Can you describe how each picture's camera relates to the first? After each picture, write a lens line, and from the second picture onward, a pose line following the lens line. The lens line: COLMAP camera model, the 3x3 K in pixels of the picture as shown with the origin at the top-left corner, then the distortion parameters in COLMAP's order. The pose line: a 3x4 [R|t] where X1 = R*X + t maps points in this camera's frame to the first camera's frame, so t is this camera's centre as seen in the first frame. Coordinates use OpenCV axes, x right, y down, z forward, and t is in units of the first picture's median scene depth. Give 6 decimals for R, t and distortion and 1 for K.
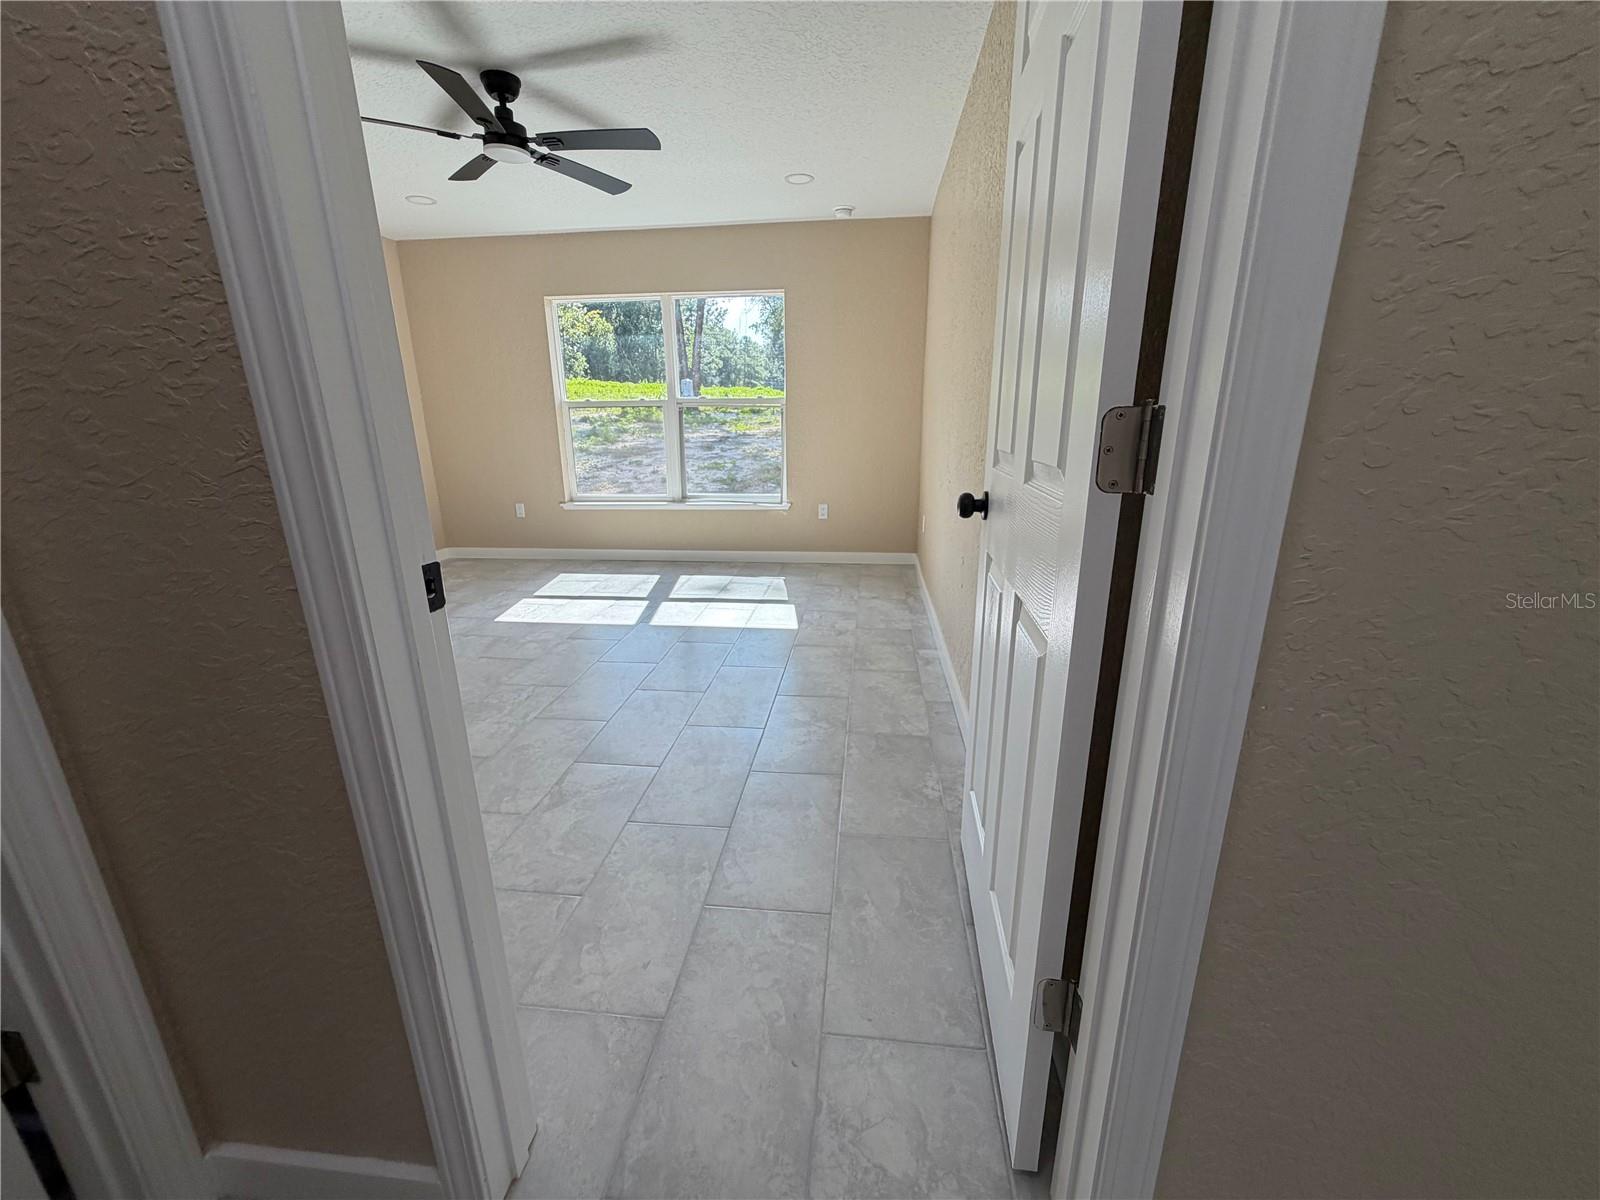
lens RADIAL K [[636.7, 0, 795.0], [0, 636.7, 599.2], [0, 0, 1]] dist [-0.000332, 0.000038]
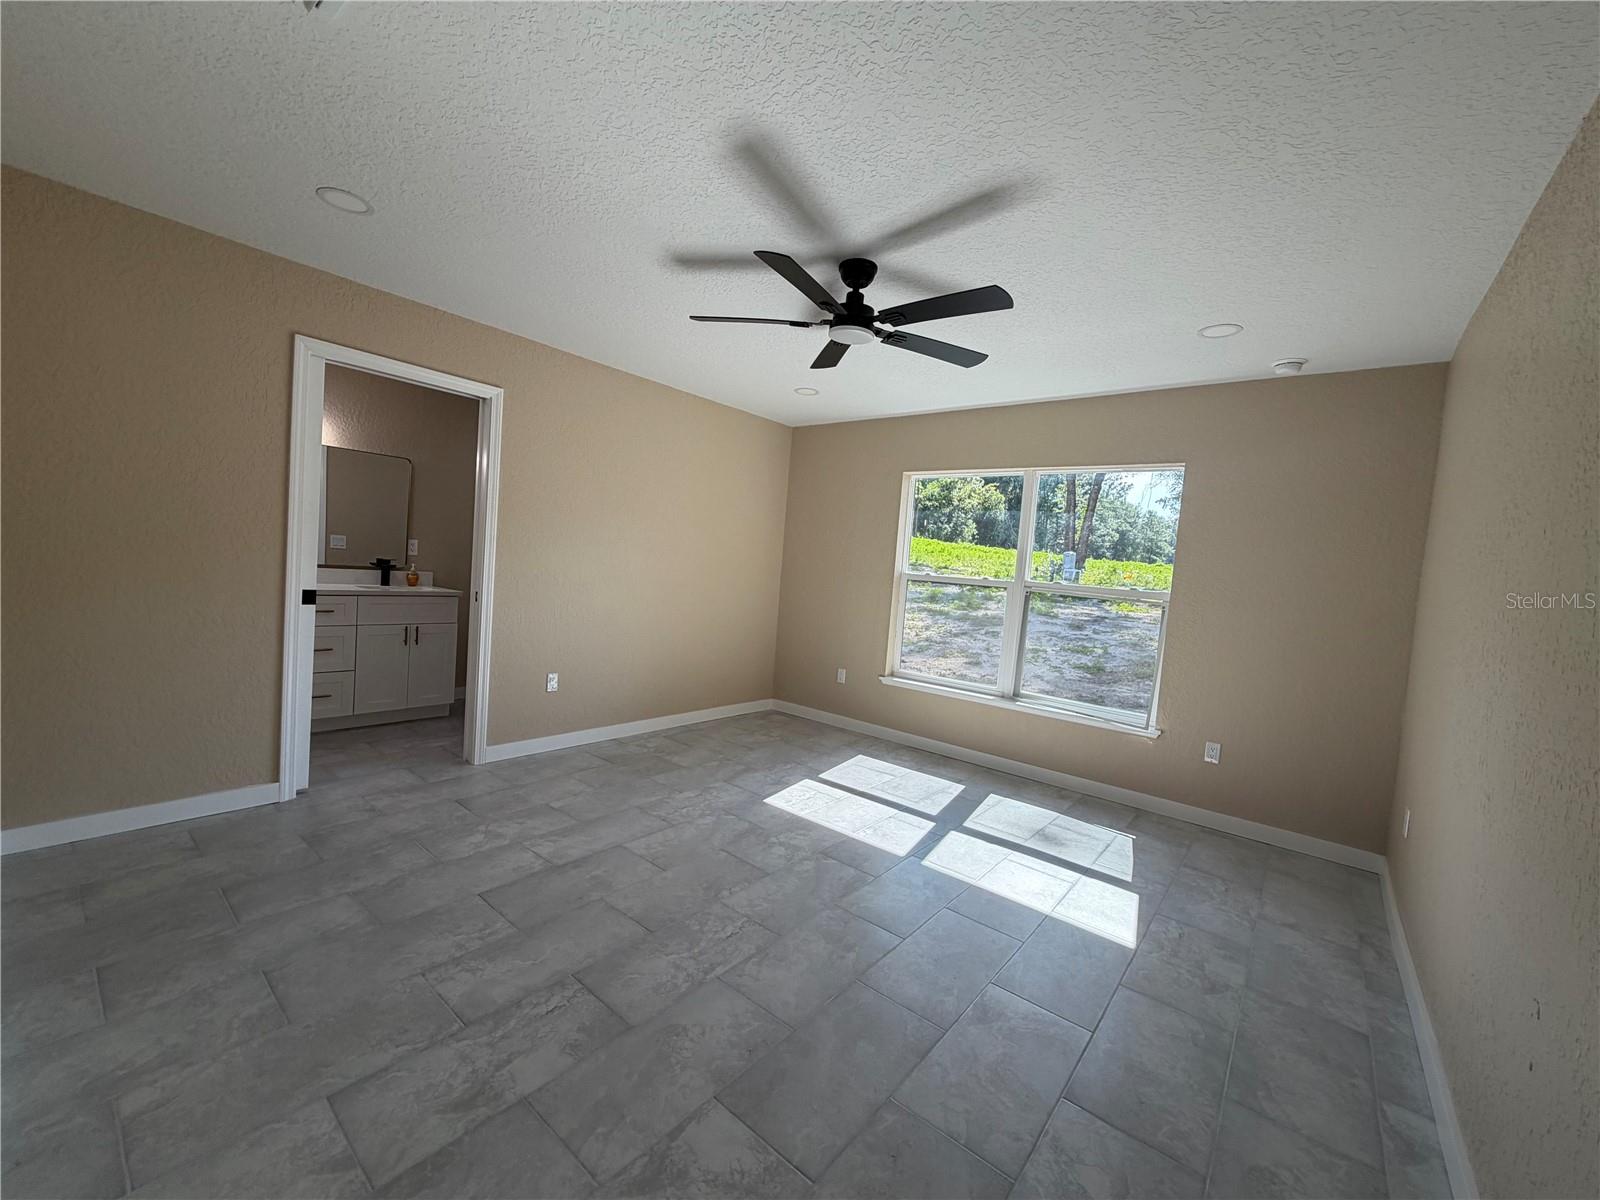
lens RADIAL K [[636.7, 0, 798.4], [0, 636.7, 597.6], [0, 0, 1]] dist [0.001011, 0.000367]
pose [[0.839585, 0.105072, -0.532970, 0.021160], [-0.232933, 0.955975, -0.178474, -0.084614], [0.490754, 0.273990, 0.827097, 0.176354]]
